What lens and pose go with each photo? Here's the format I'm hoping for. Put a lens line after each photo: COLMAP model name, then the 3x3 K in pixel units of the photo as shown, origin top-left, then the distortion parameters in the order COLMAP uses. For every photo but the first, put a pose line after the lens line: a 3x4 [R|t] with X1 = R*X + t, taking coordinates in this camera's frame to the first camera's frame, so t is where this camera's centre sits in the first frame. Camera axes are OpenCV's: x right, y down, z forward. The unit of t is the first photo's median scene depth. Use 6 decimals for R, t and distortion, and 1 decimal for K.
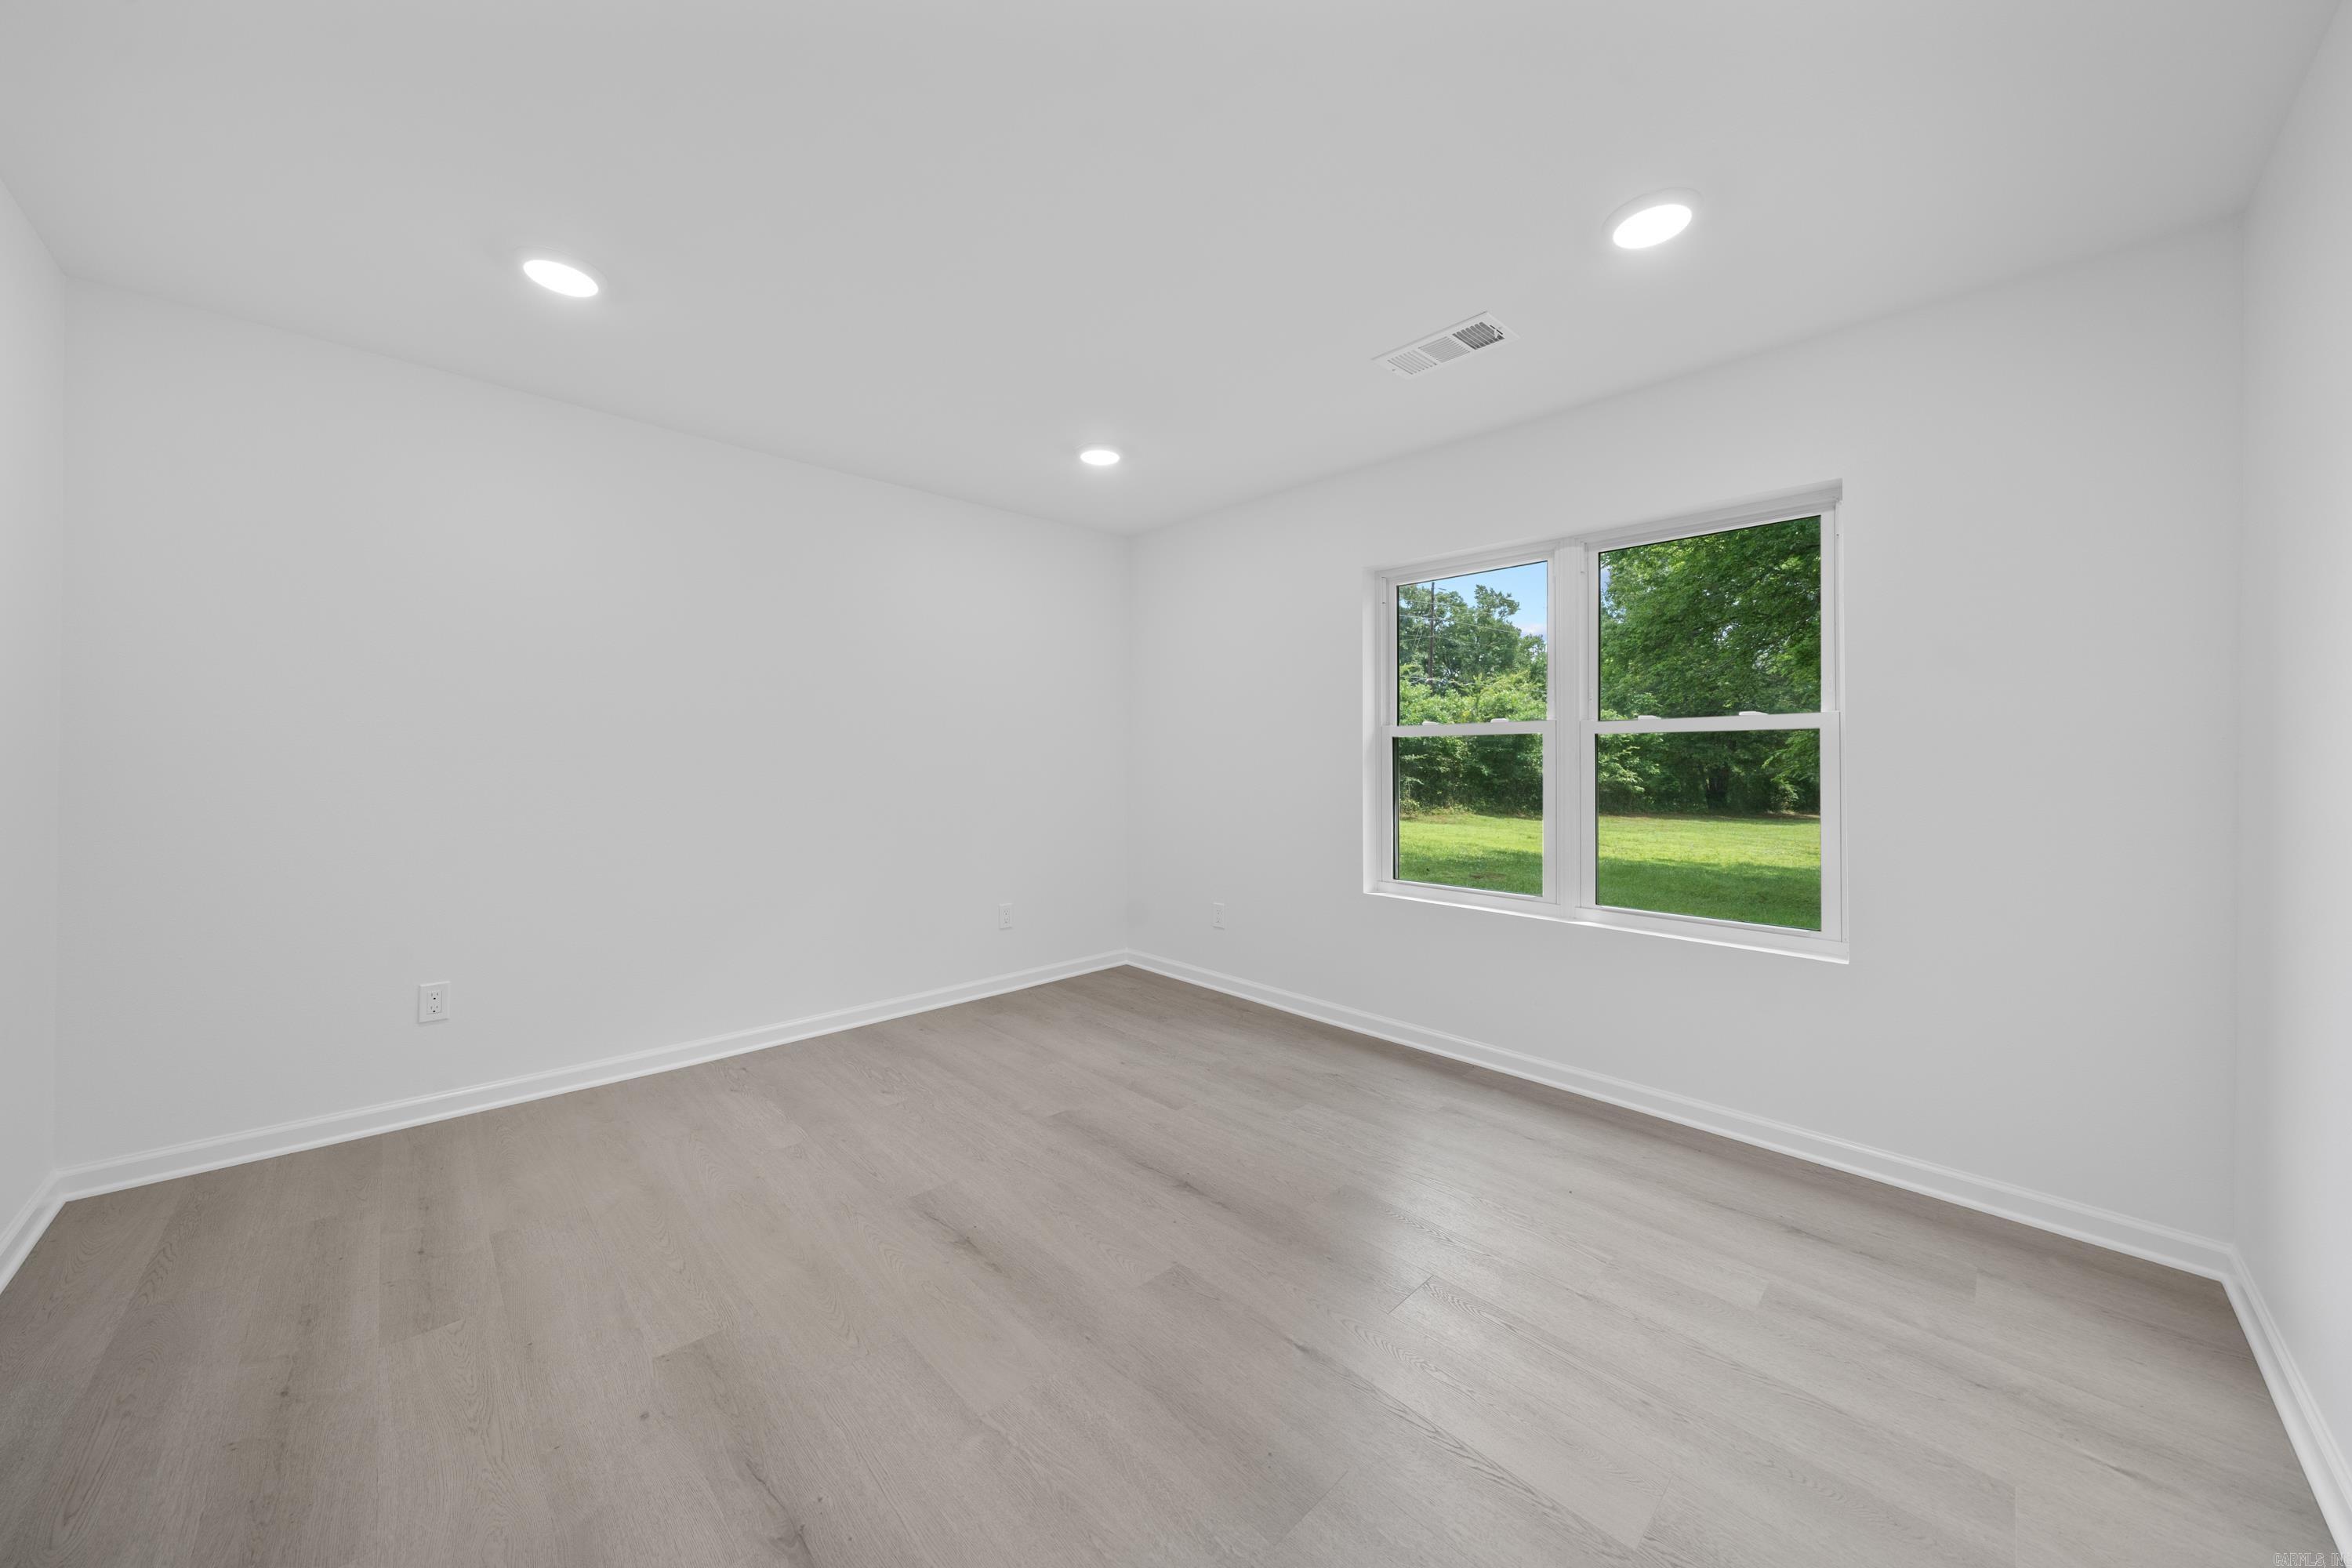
lens RADIAL K [[812.7, 0, 1170.2], [0, 812.7, 769.4], [0, 0, 1]] dist [-0.005545, -0.000022]
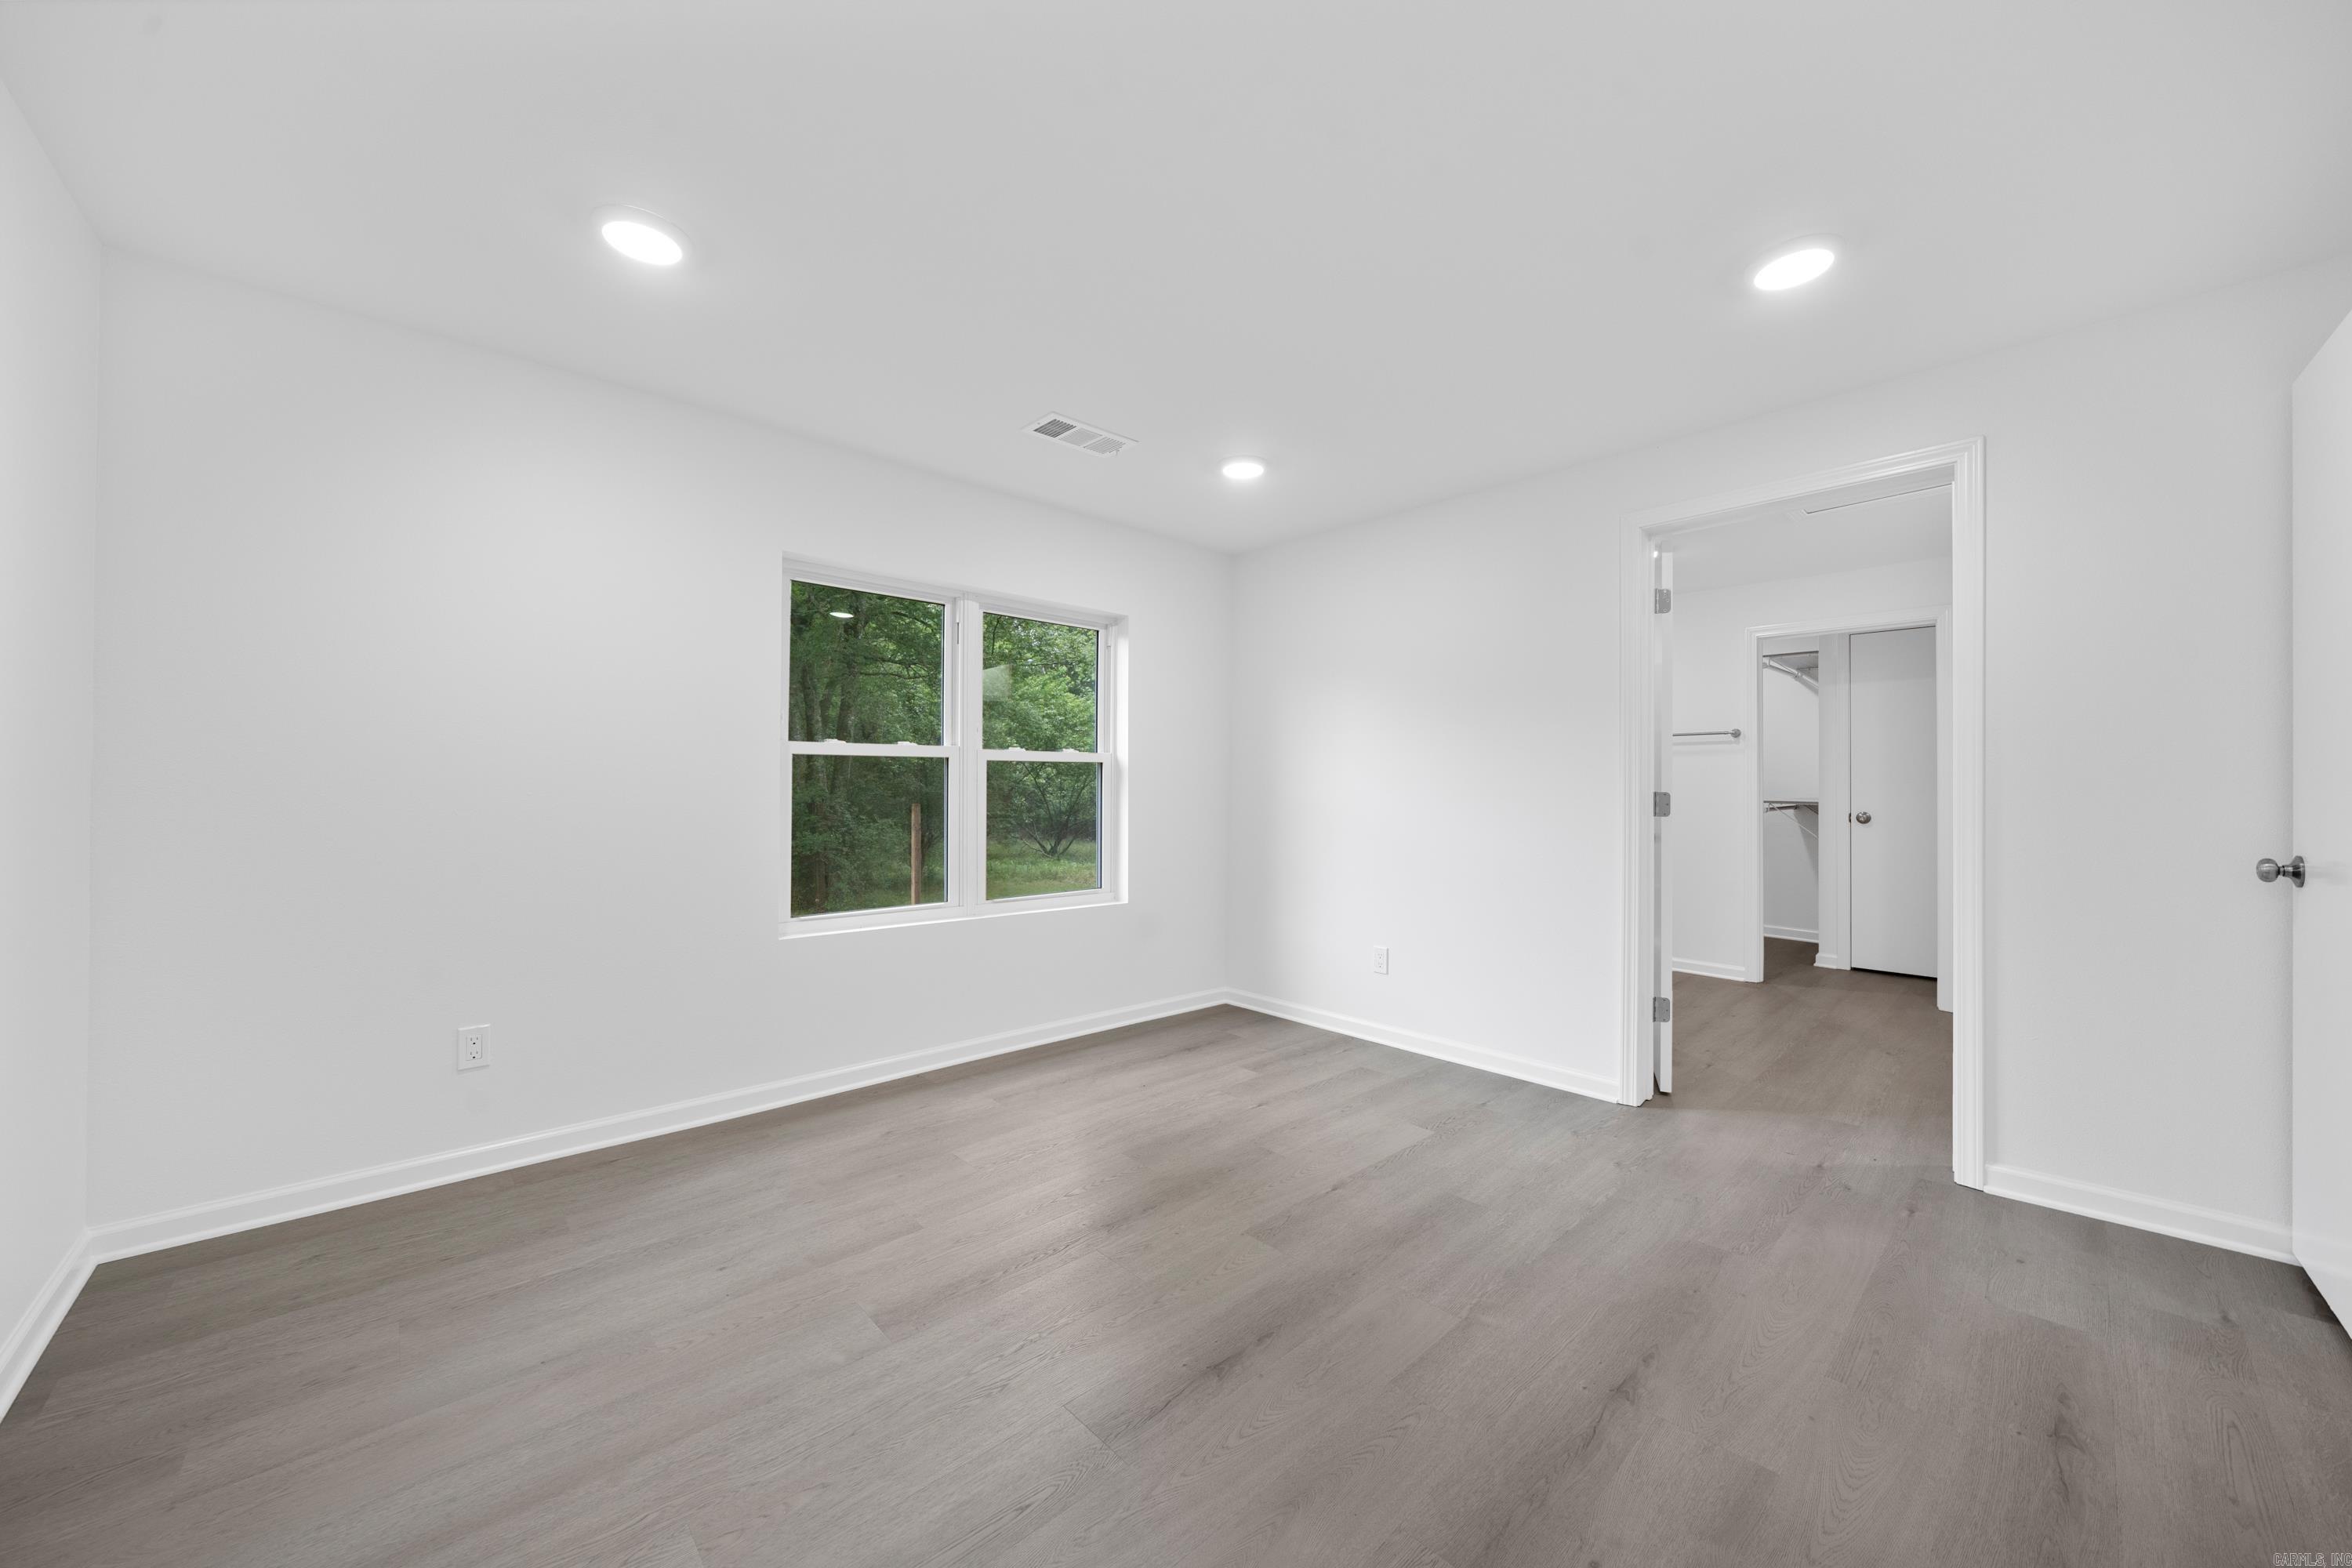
lens RADIAL K [[843.2, 0, 1176.0], [0, 843.2, 784.0], [0, 0, 1]] dist [-0.000981, -0.000132]
pose [[0.023843, -0.002904, 0.999711, -0.873851], [0.002706, 0.999992, 0.002840, -0.012237], [-0.999712, 0.002637, 0.023851, 0.802786]]
